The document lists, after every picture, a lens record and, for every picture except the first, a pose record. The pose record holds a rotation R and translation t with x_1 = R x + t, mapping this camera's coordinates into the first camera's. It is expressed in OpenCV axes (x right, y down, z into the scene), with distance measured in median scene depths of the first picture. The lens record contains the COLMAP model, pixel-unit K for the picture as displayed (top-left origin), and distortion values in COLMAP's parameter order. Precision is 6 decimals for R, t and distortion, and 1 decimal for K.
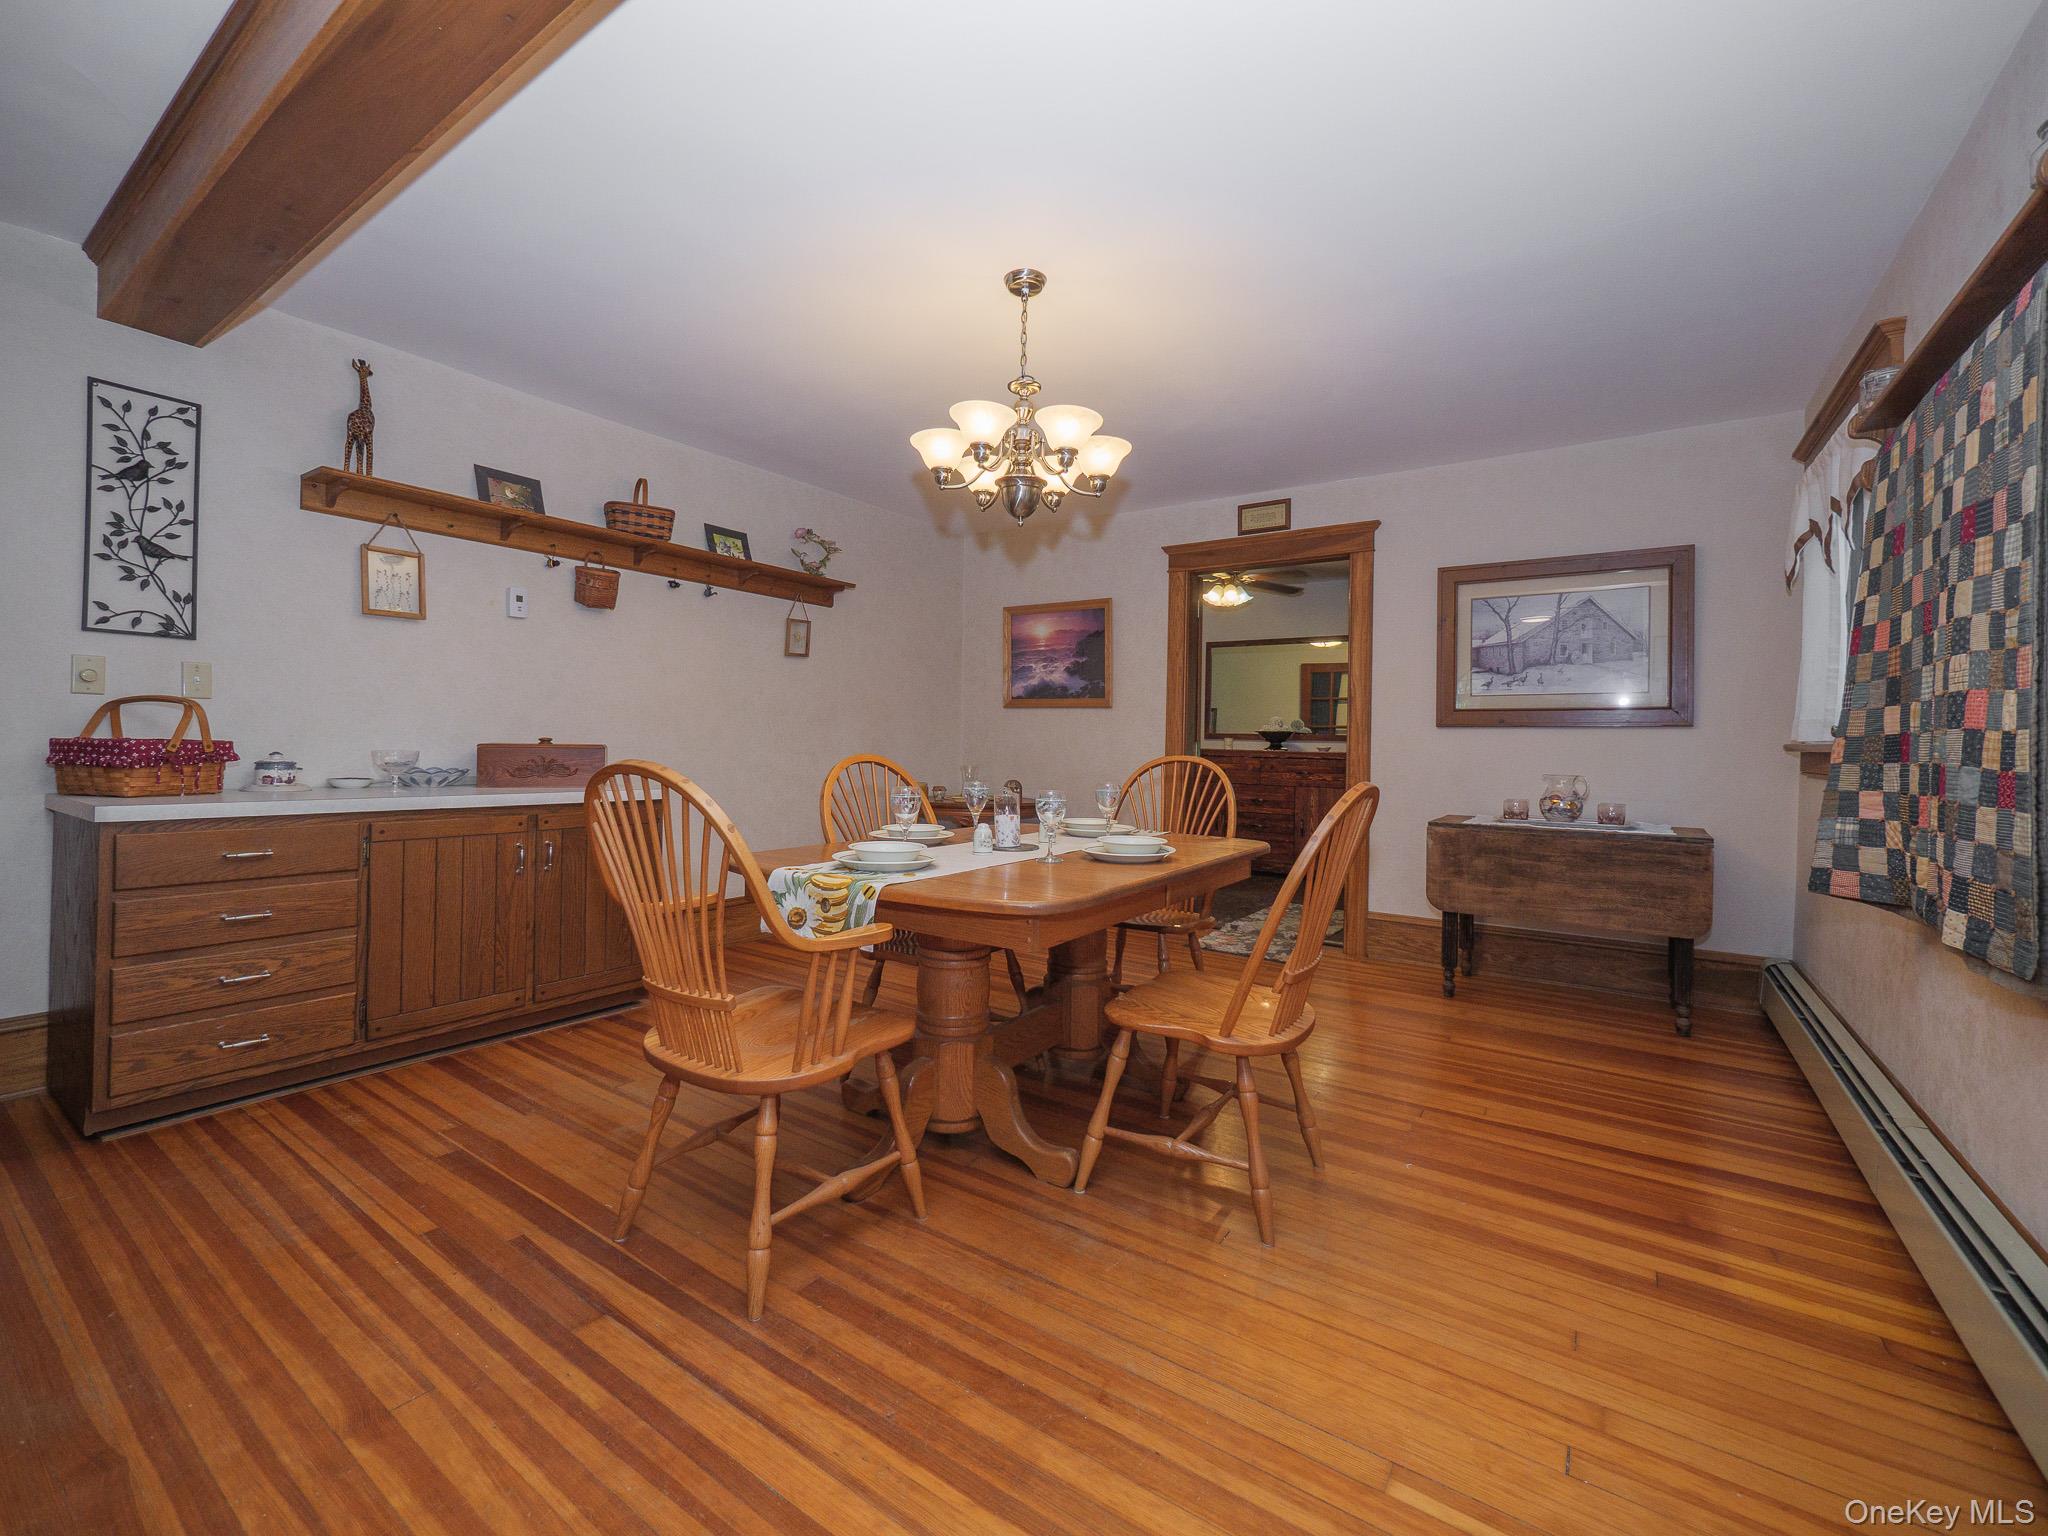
lens RADIAL K [[854.3, 0, 1024.4], [0, 854.3, 742.9], [0, 0, 1]] dist [-0.009036, 0.000117]
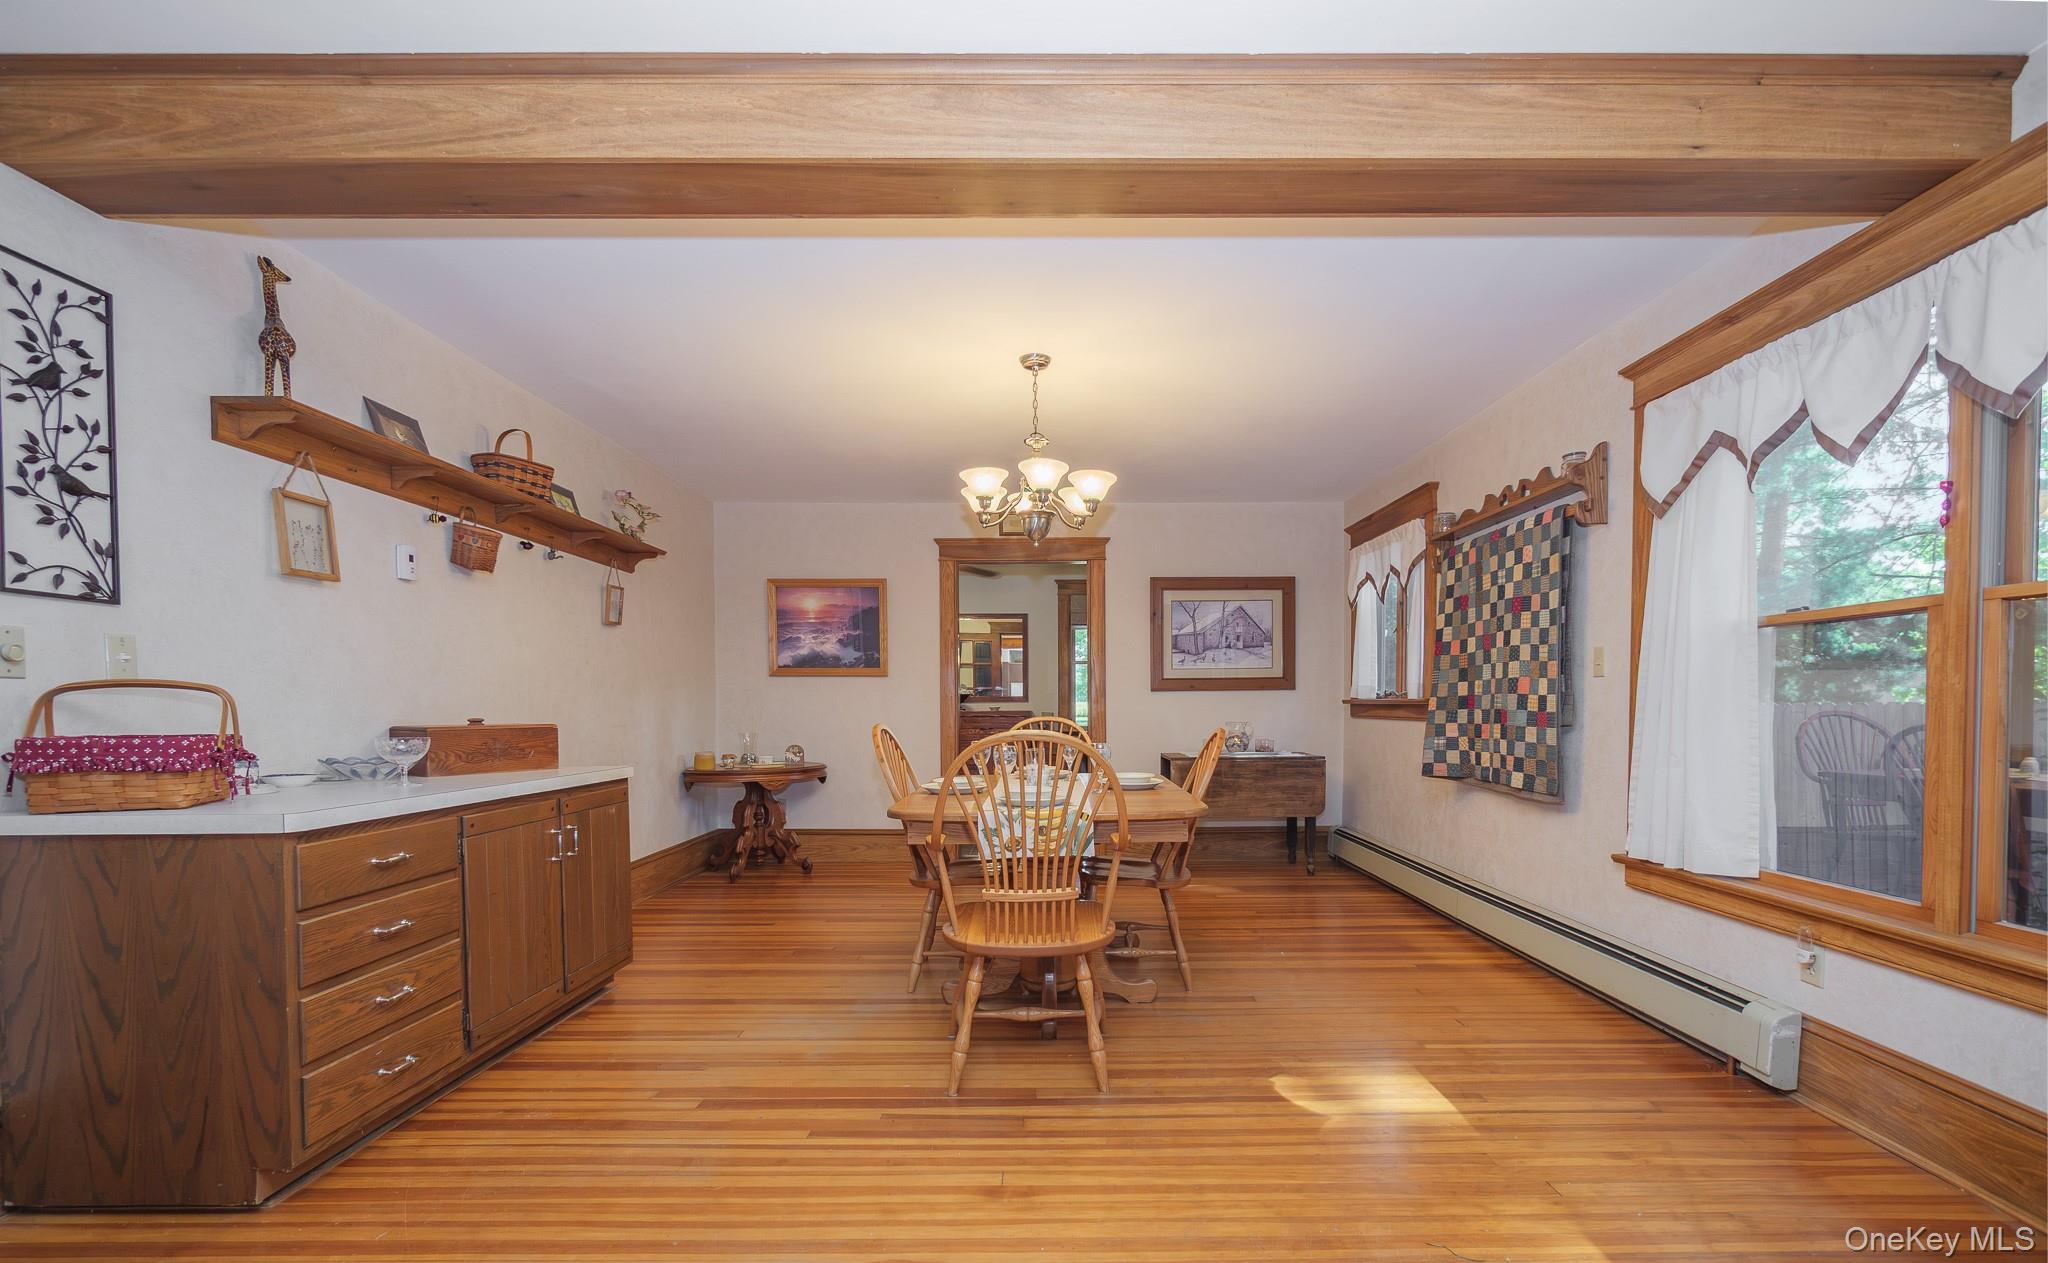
lens RADIAL K [[876.2, 0, 1048.9], [0, 876.2, 732.1], [0, 0, 1]] dist [-0.017287, -0.000116]
pose [[0.816877, -0.040629, 0.575379, -0.756431], [0.021019, 0.998950, 0.040698, -0.020932], [-0.576429, -0.021152, 0.816873, -0.123180]]
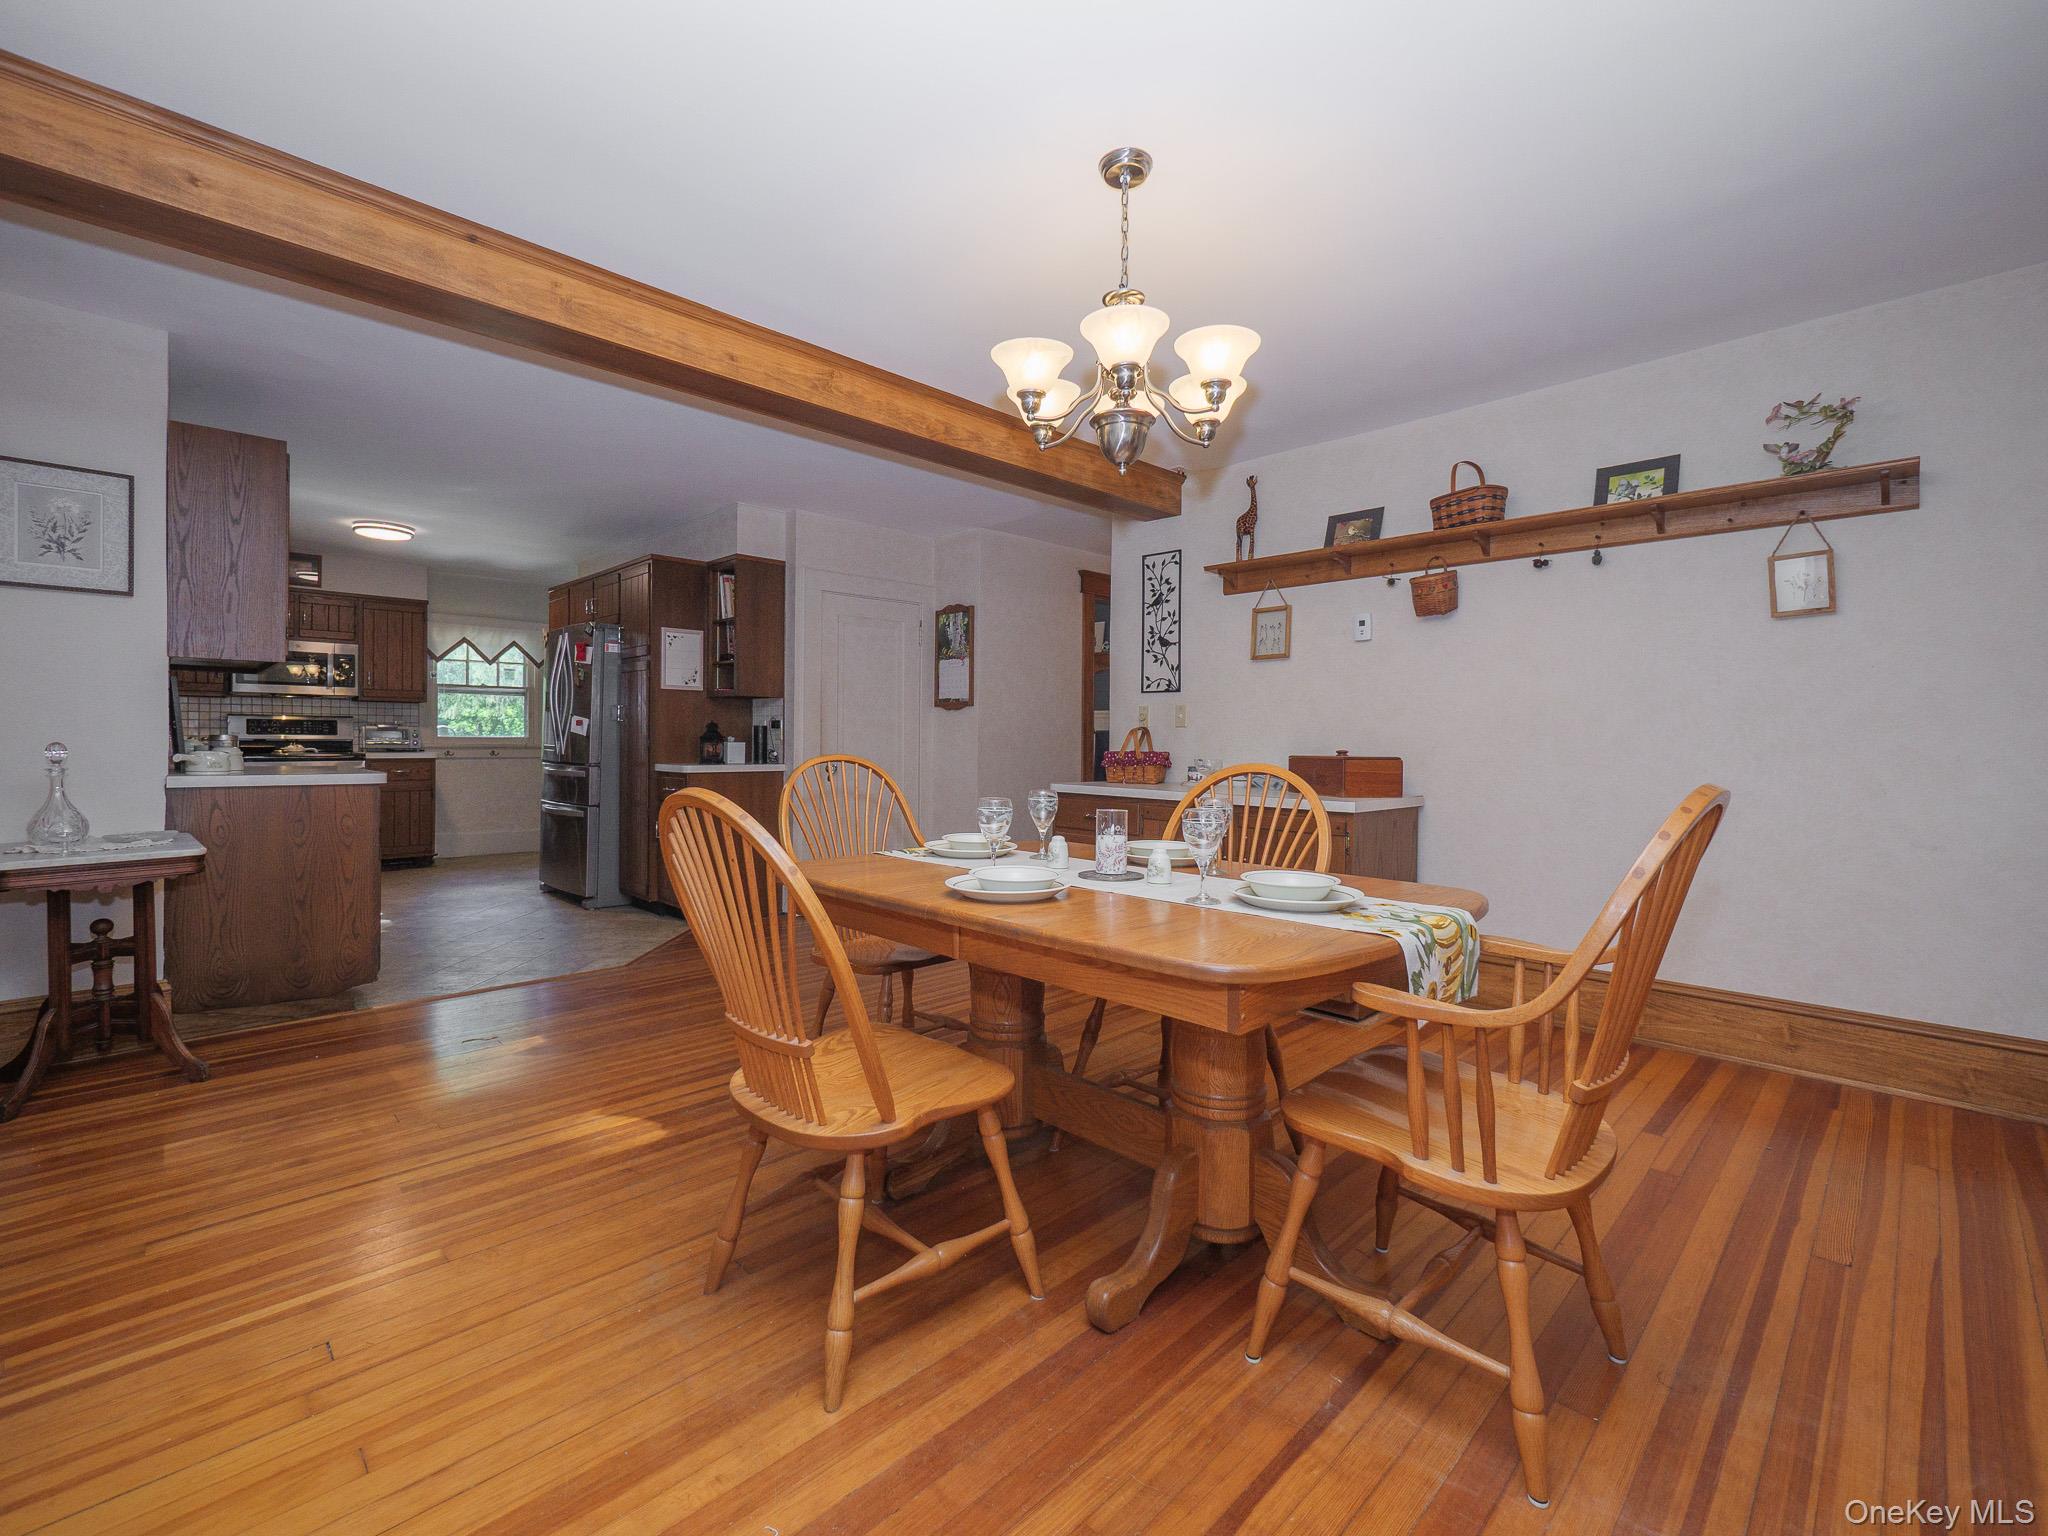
lens RADIAL K [[895.6, 0, 1018.9], [0, 895.6, 746.0], [0, 0, 1]] dist [-0.000377, 0.000231]
pose [[-0.180897, -0.016661, -0.983361, 0.811488], [-0.013079, 0.999809, -0.014533, 0.013943], [0.983415, 0.010232, -0.181080, 1.028741]]
